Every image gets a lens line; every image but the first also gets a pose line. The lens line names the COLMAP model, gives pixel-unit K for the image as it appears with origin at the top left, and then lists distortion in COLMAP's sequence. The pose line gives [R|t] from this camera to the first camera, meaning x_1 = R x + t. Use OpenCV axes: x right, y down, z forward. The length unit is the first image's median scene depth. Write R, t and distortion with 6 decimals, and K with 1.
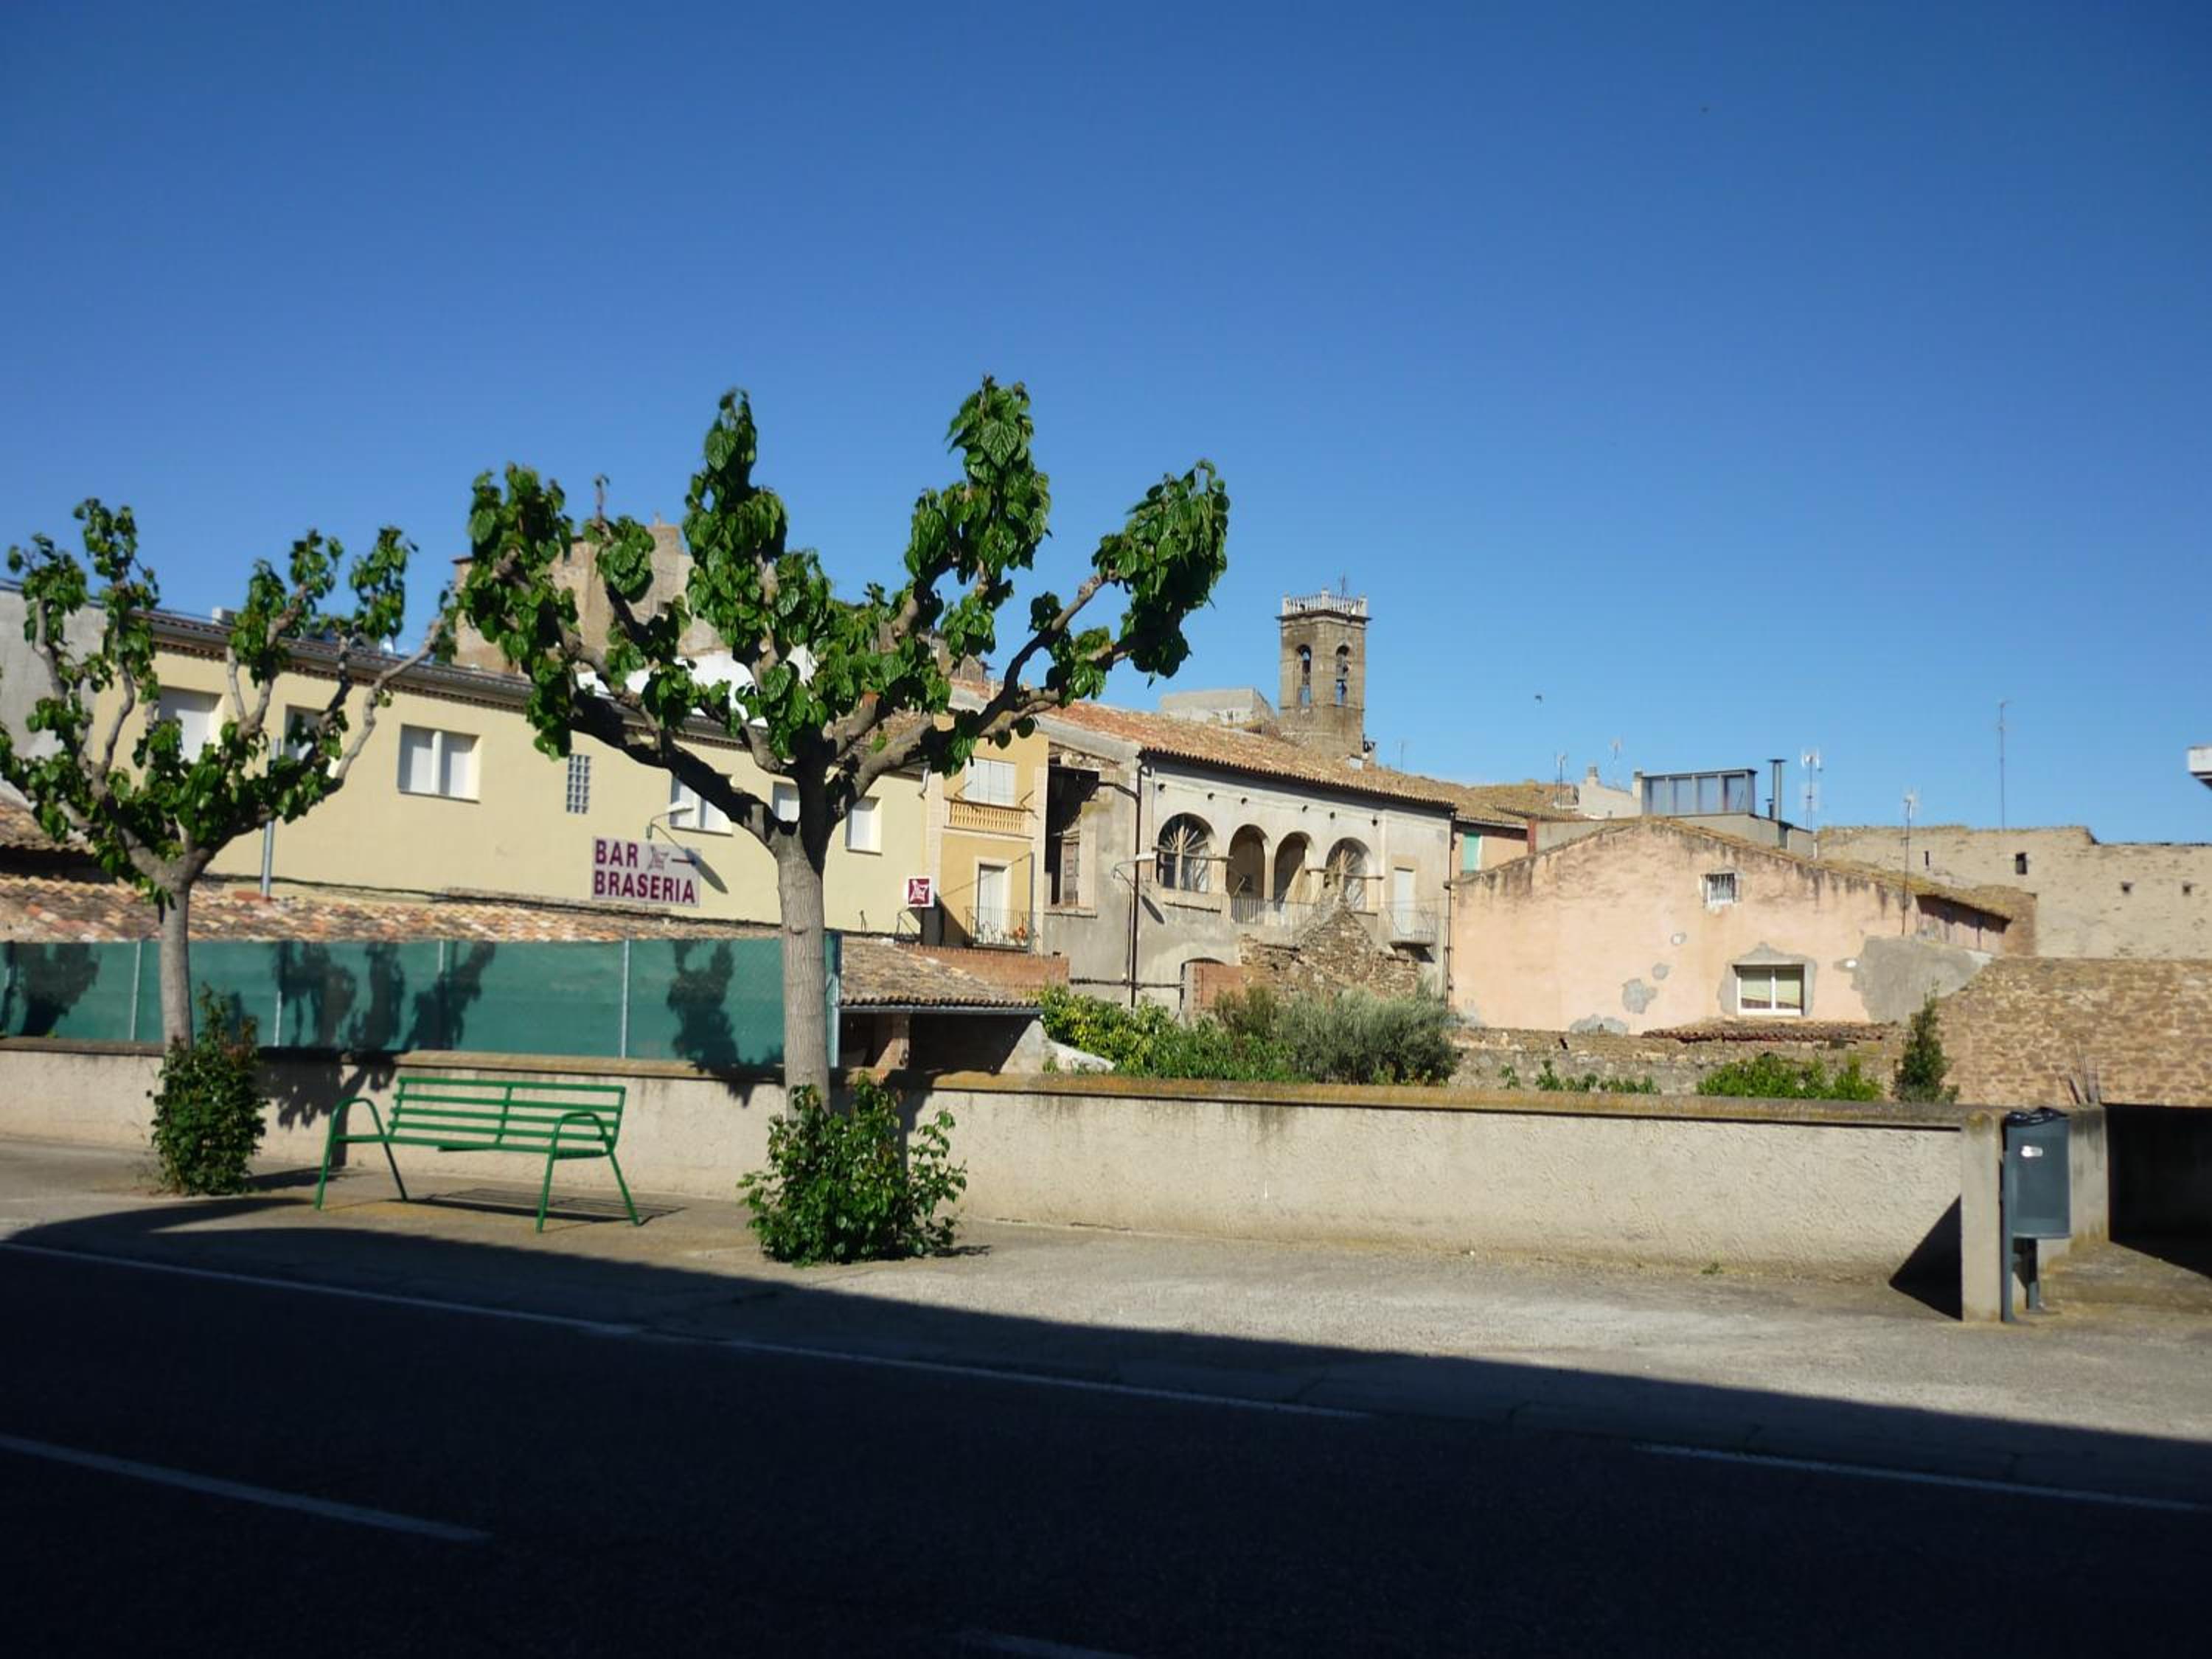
lens RADIAL K [[2235.9, 0, 1106.0], [0, 2235.9, 829.5], [0, 0, 1]] dist [-0.101254, 0.180134]
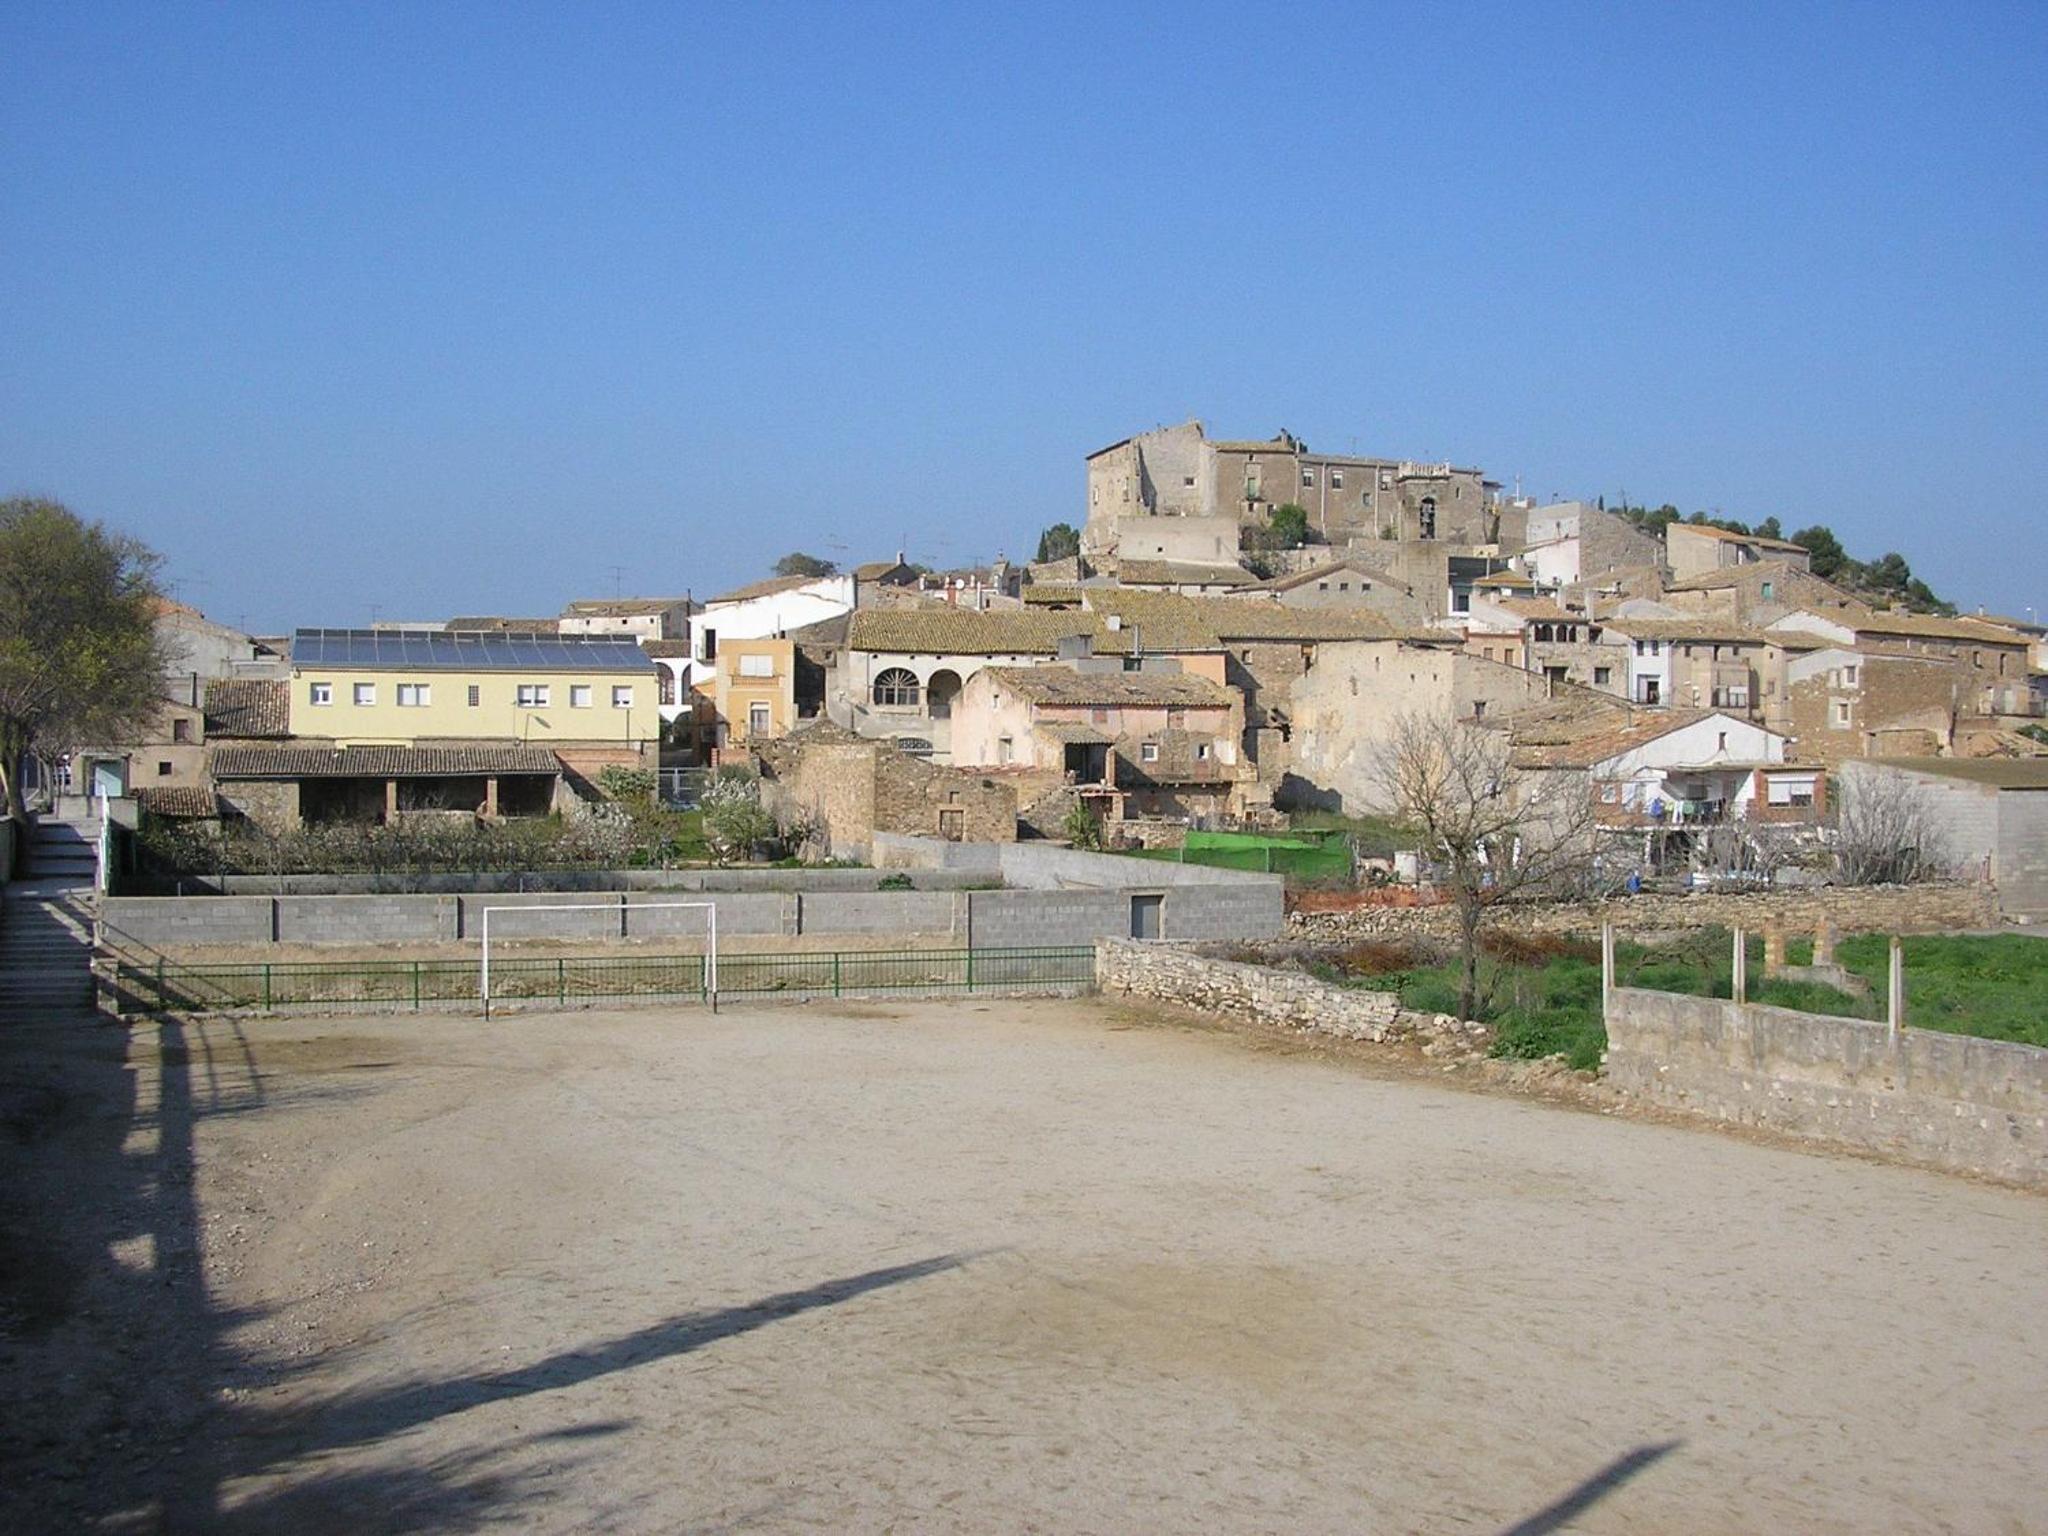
lens RADIAL K [[2070.1, 0, 1024.0], [0, 2070.1, 768.0], [0, 0, 1]] dist [-0.101254, 0.180134]
pose [[0.792023, 0.003310, -0.610482, 1.521621], [0.065885, 0.993681, 0.090866, -0.095635], [0.606926, -0.112189, 0.786800, -0.524065]]
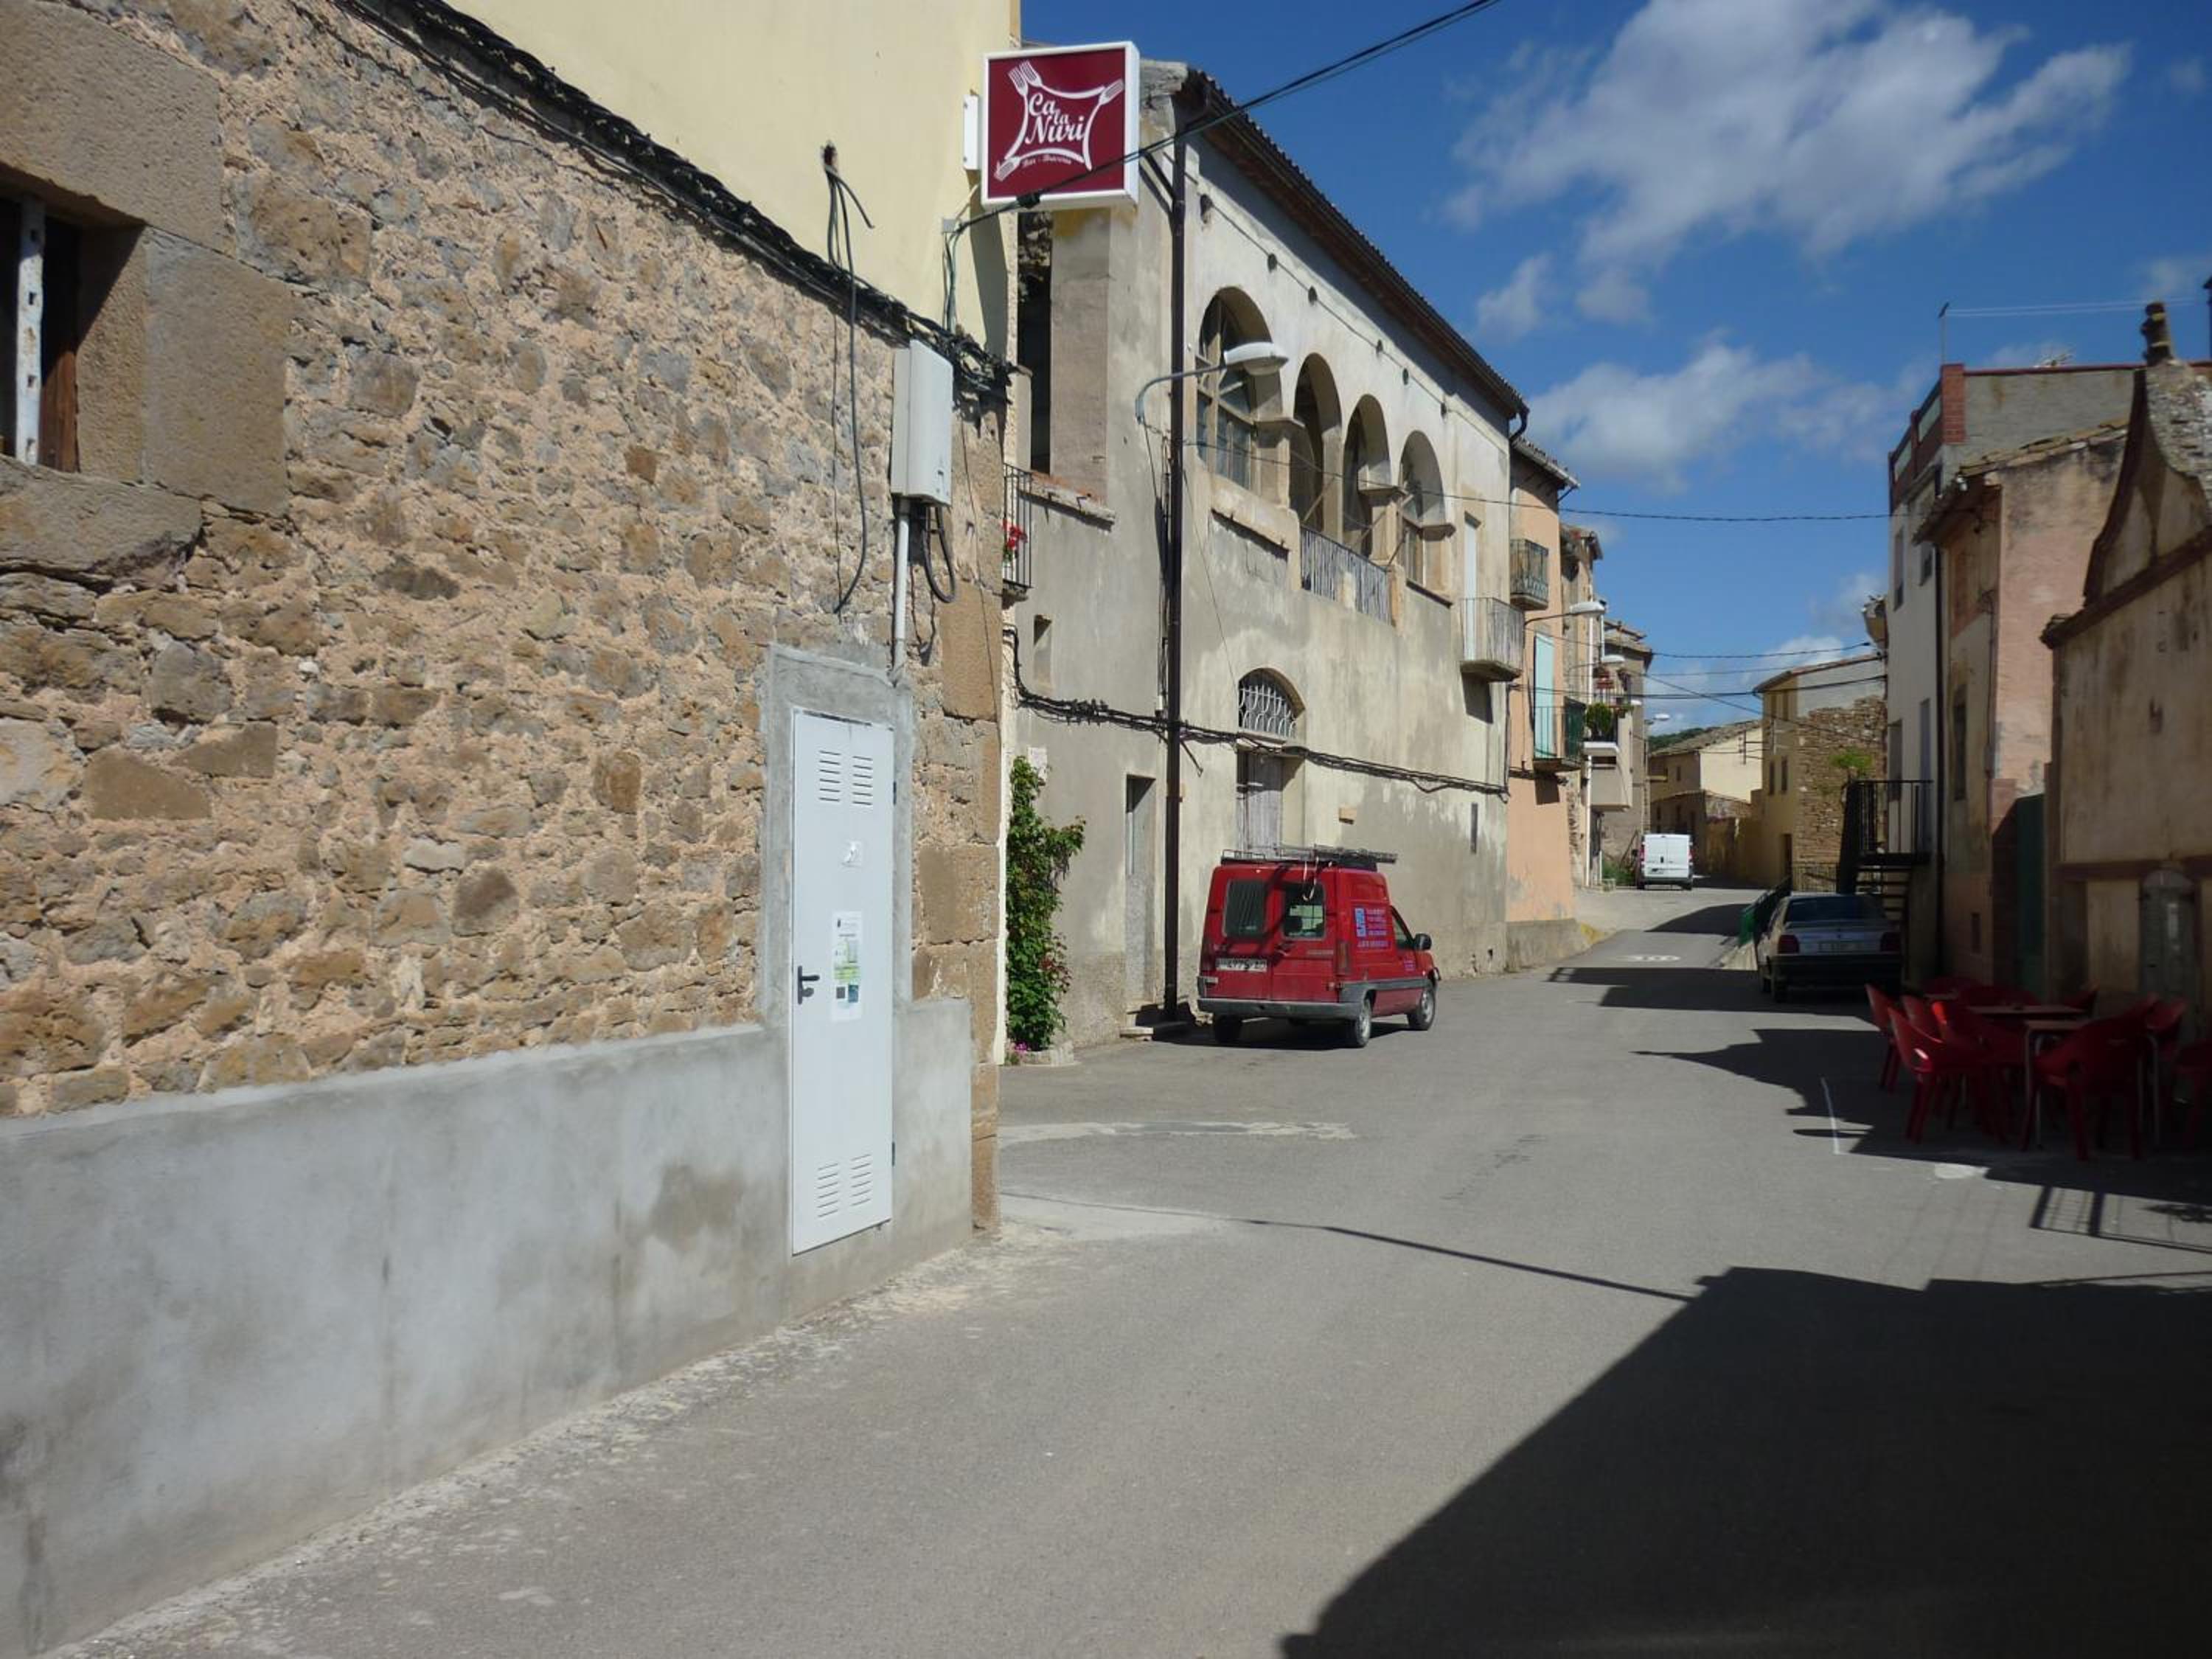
lens RADIAL K [[2235.9, 0, 1106.0], [0, 2235.9, 829.5], [0, 0, 1]] dist [-0.101254, 0.180134]
pose [[0.944627, -0.009140, 0.328019, -0.130134], [-0.015003, 0.997364, 0.070997, 0.067912], [-0.327803, -0.071987, 0.942000, 0.746656]]
